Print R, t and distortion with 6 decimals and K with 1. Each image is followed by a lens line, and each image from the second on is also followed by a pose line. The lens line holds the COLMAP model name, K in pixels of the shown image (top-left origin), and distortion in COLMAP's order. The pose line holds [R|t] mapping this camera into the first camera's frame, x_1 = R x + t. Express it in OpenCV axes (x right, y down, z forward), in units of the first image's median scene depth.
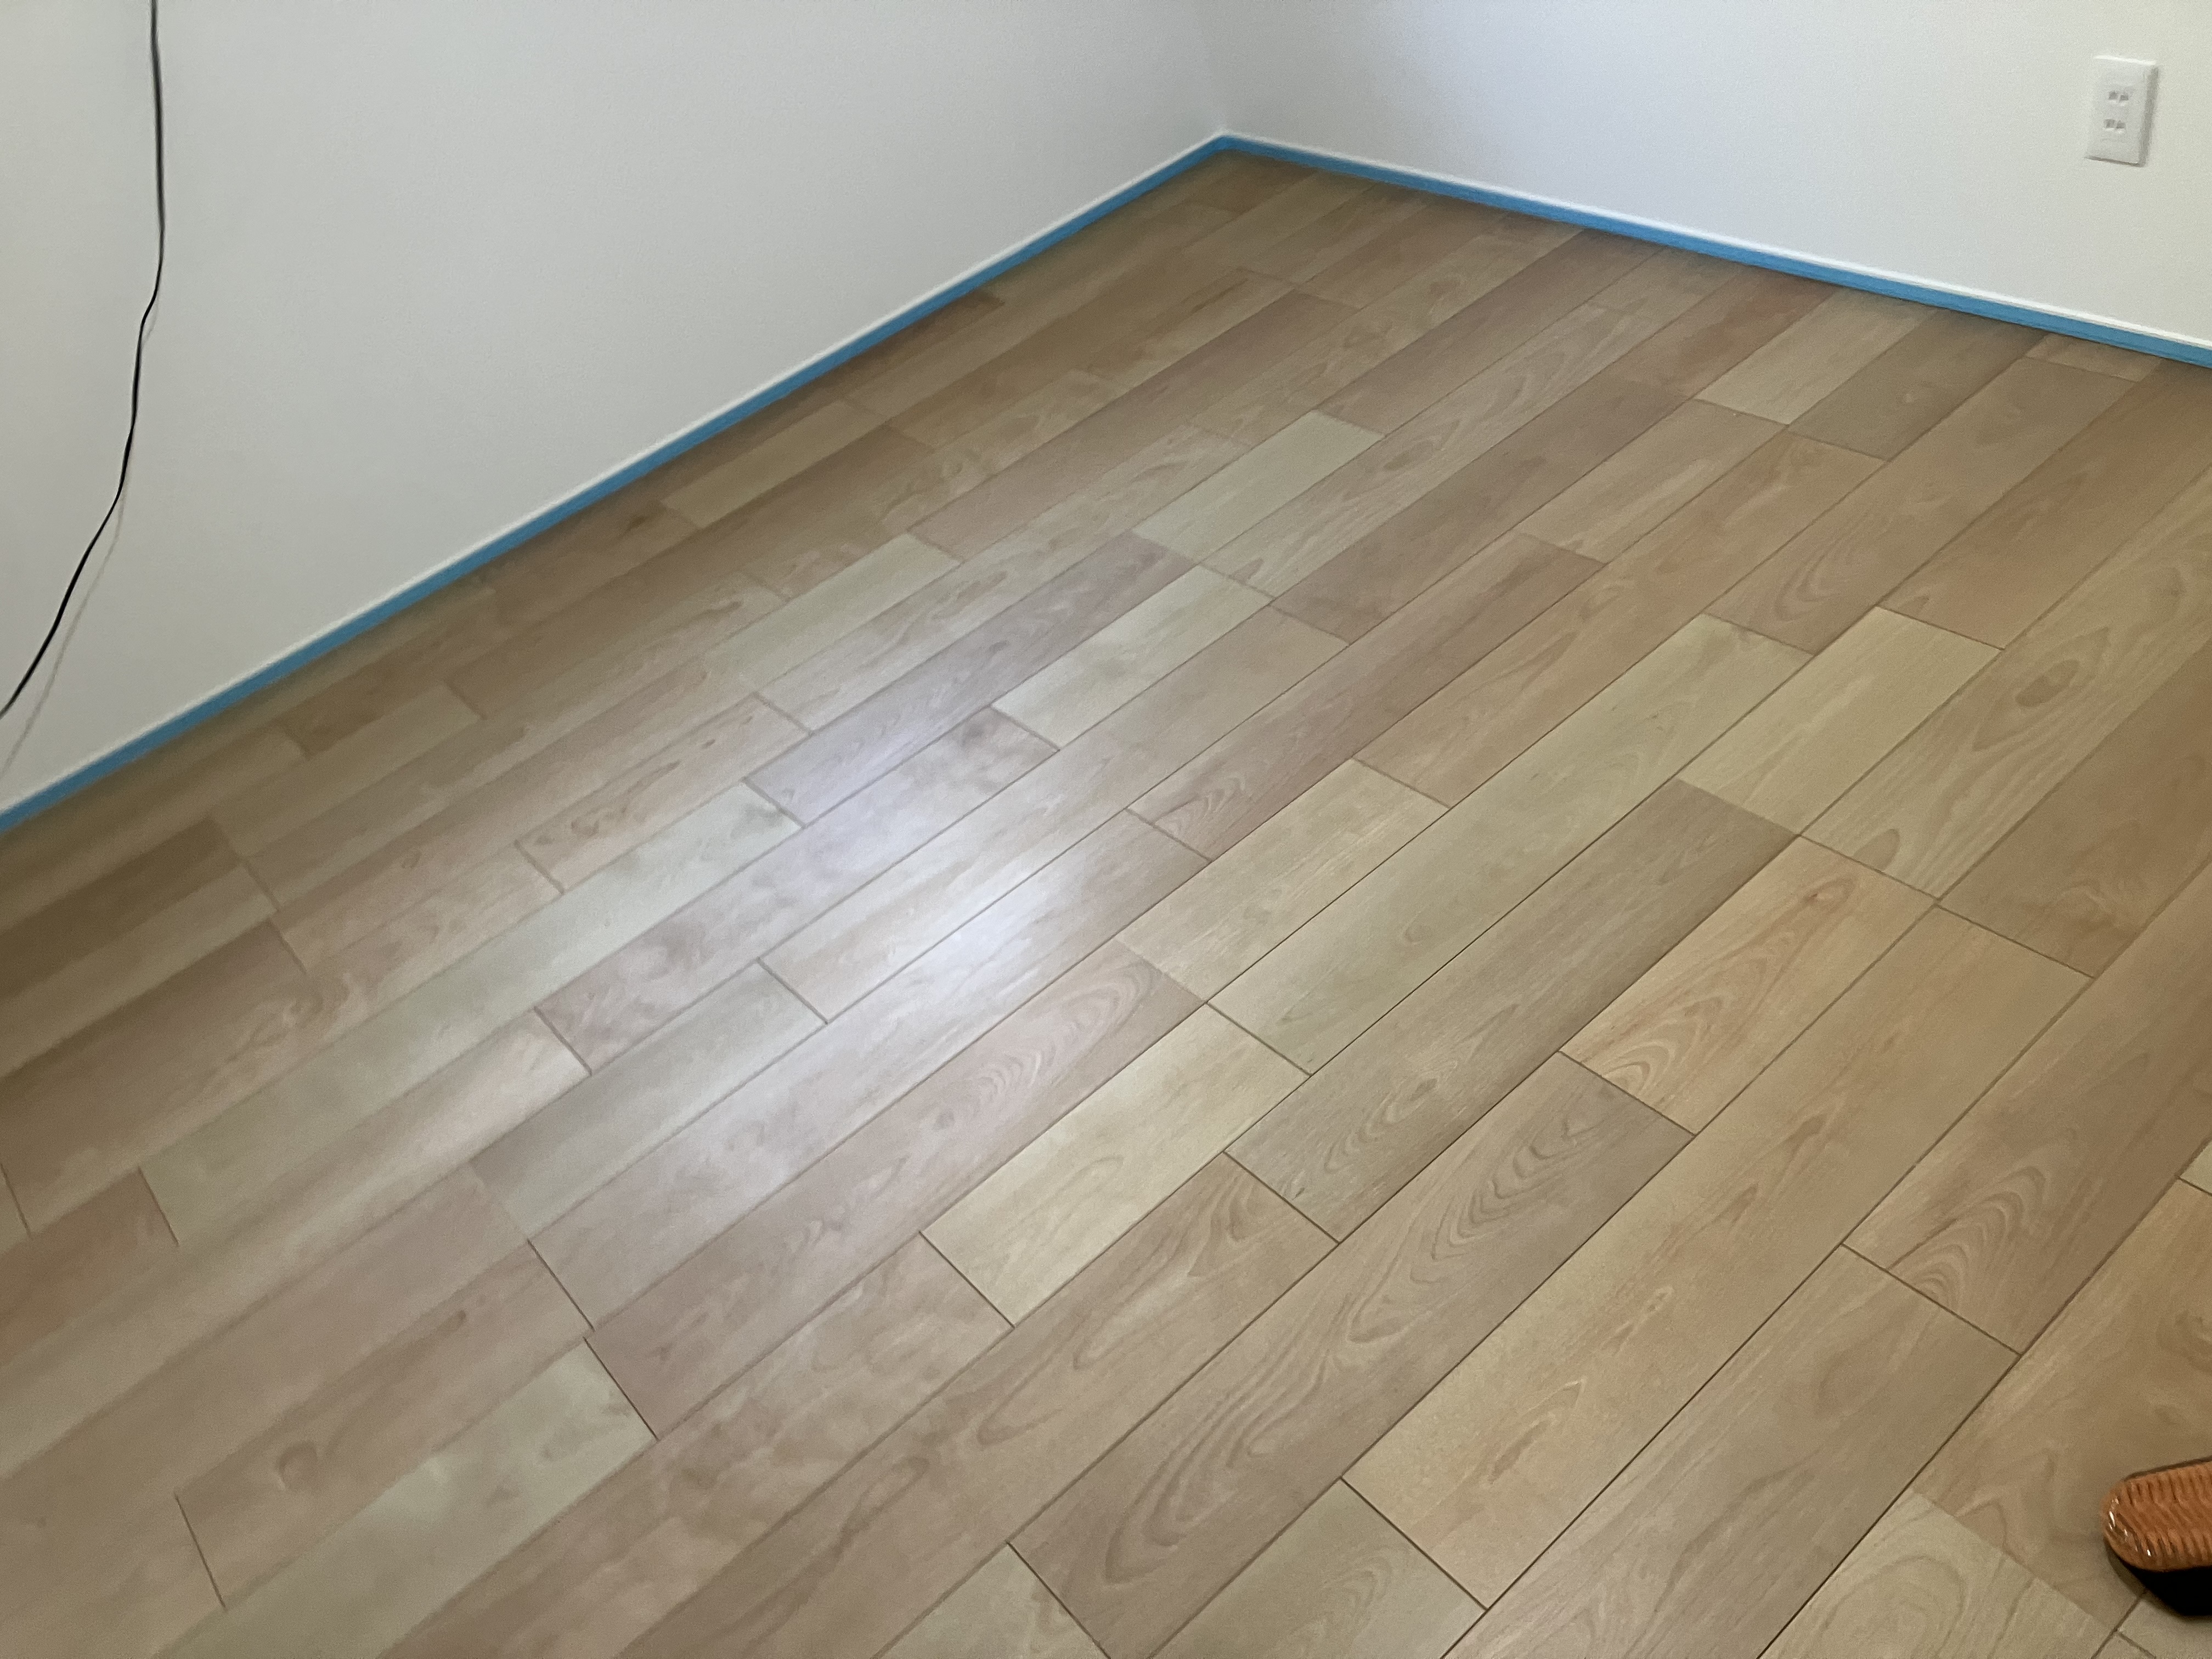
lens RADIAL K [[1842.3, 0, 1106.0], [0, 1842.3, 829.5], [0, 0, 1]] dist [-0.029856, -0.007851]
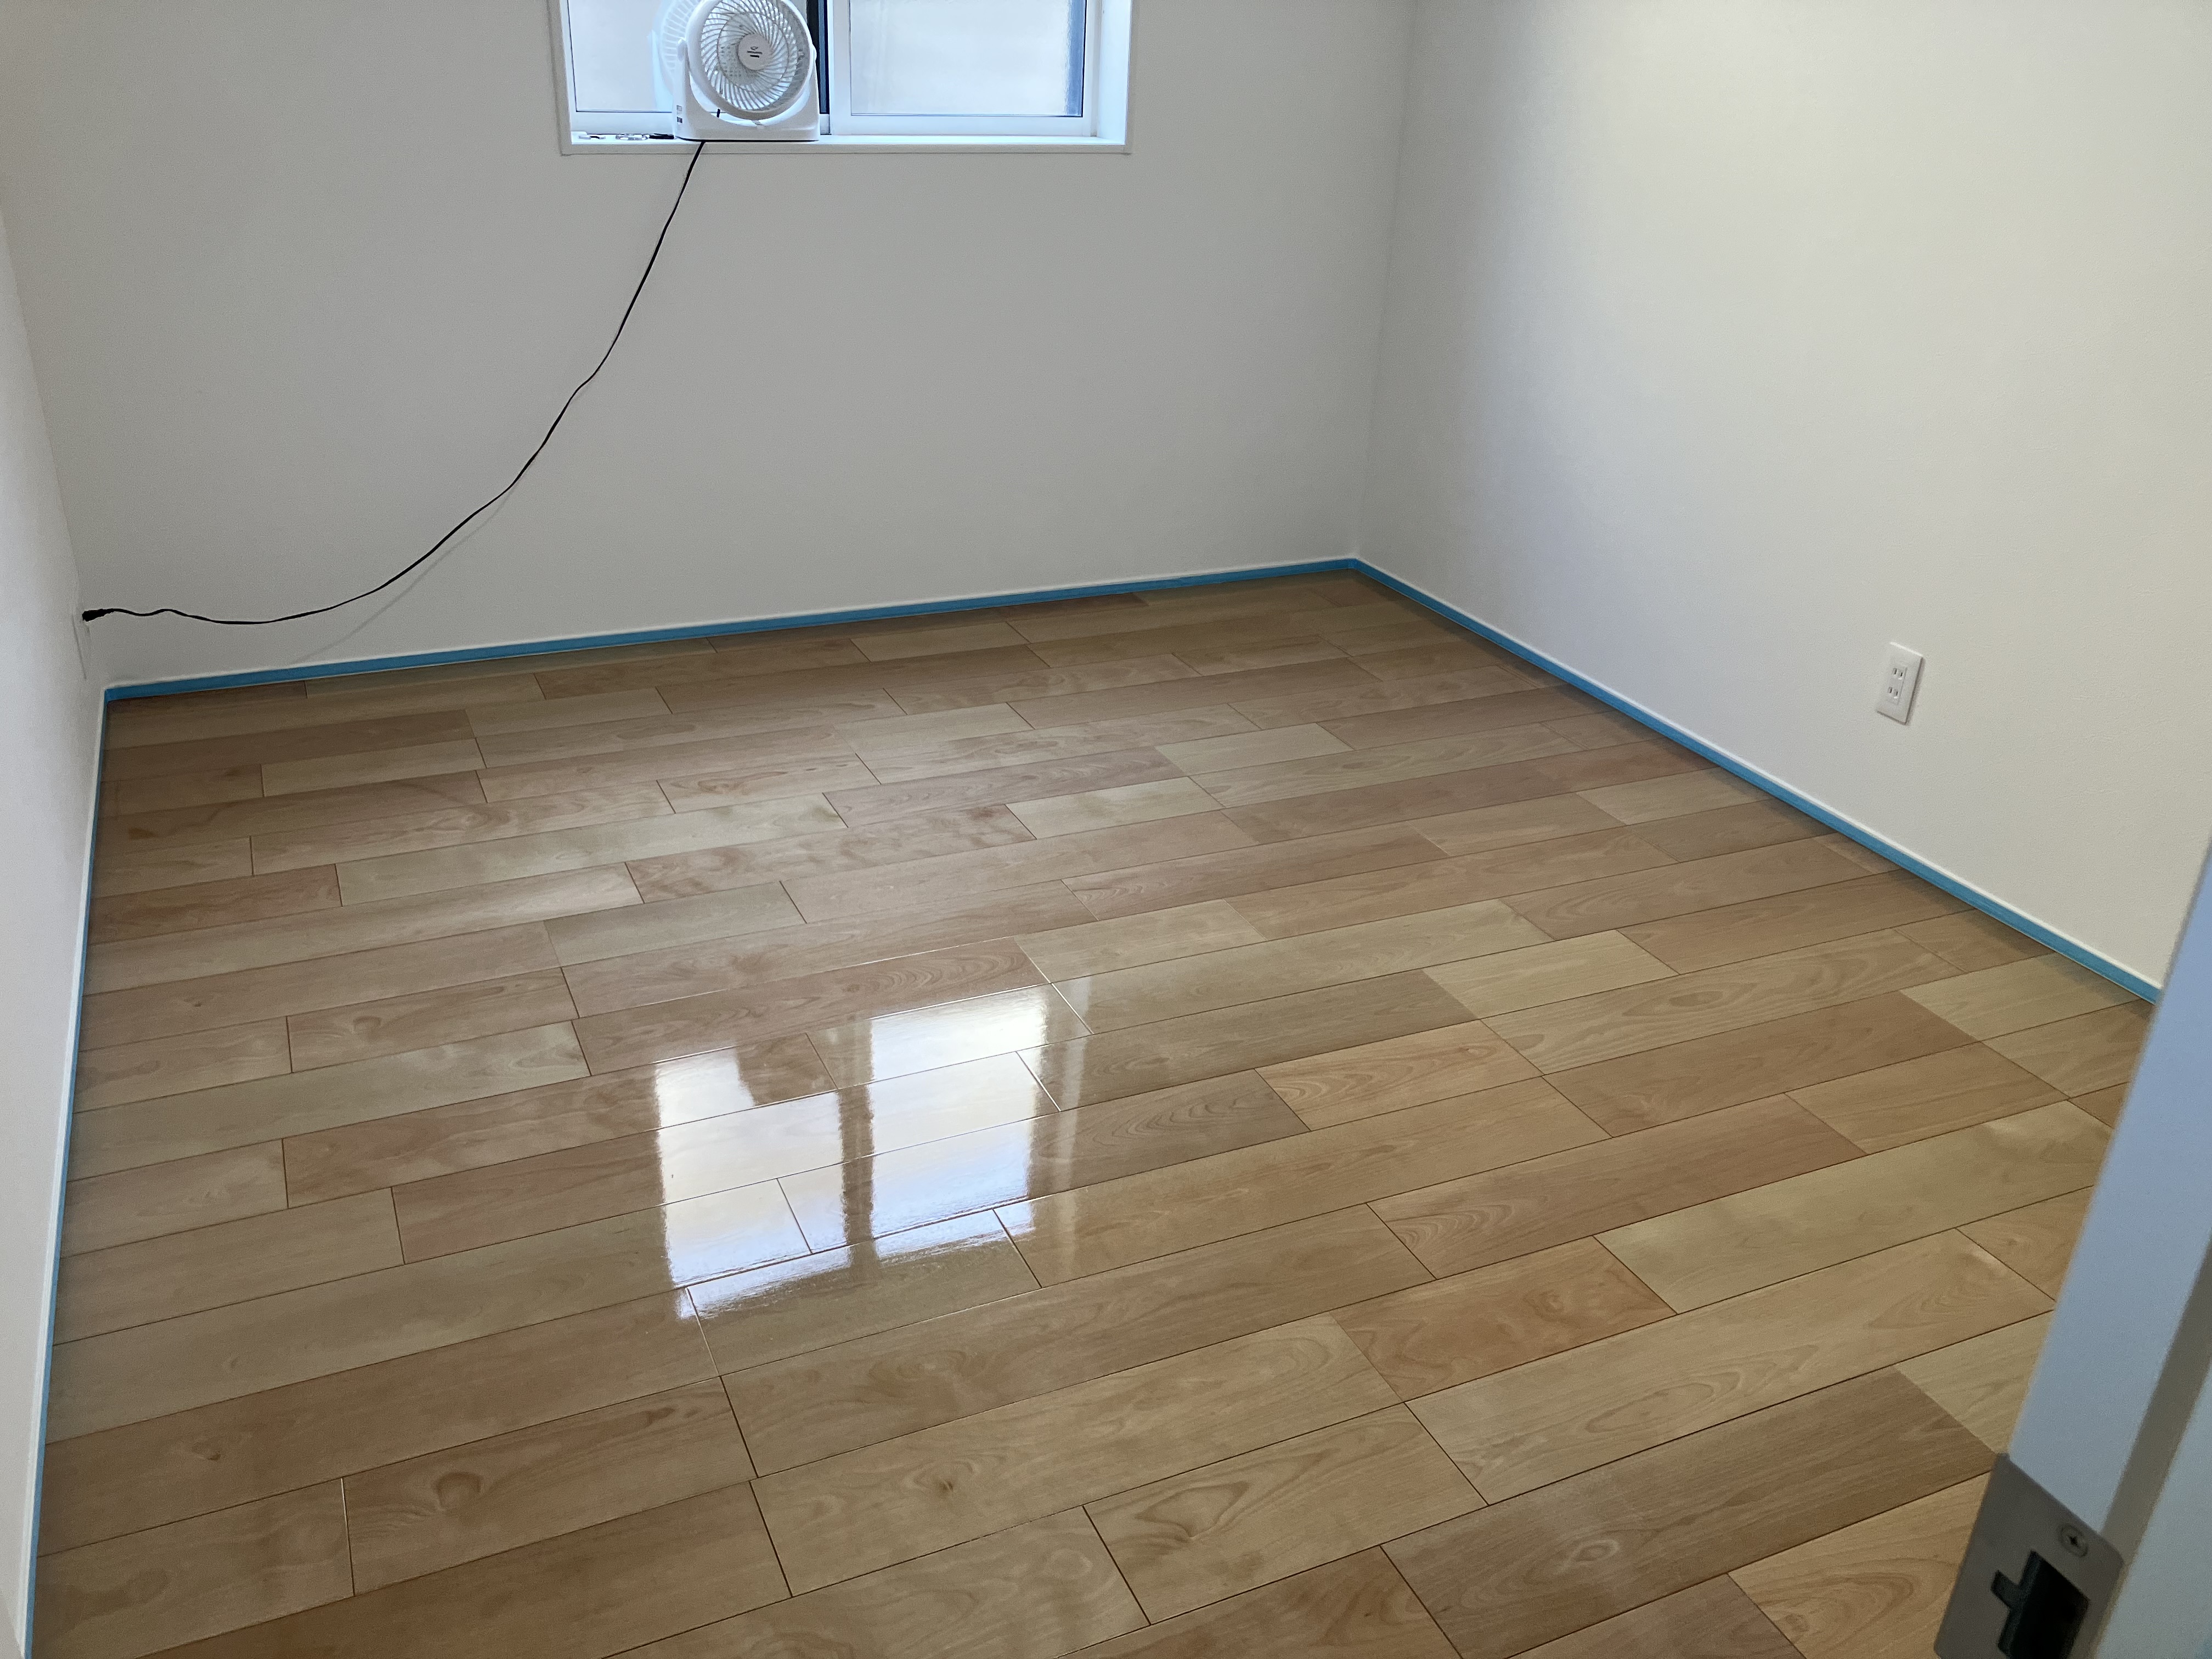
lens RADIAL K [[1818.4, 0, 1106.0], [0, 1818.4, 829.5], [0, 0, 1]] dist [0.000027, -0.297263]
pose [[0.932719, 0.340854, -0.117702, 0.176775], [-0.359243, 0.906636, -0.221261, 0.227016], [0.031295, 0.248658, 0.968086, -0.329071]]
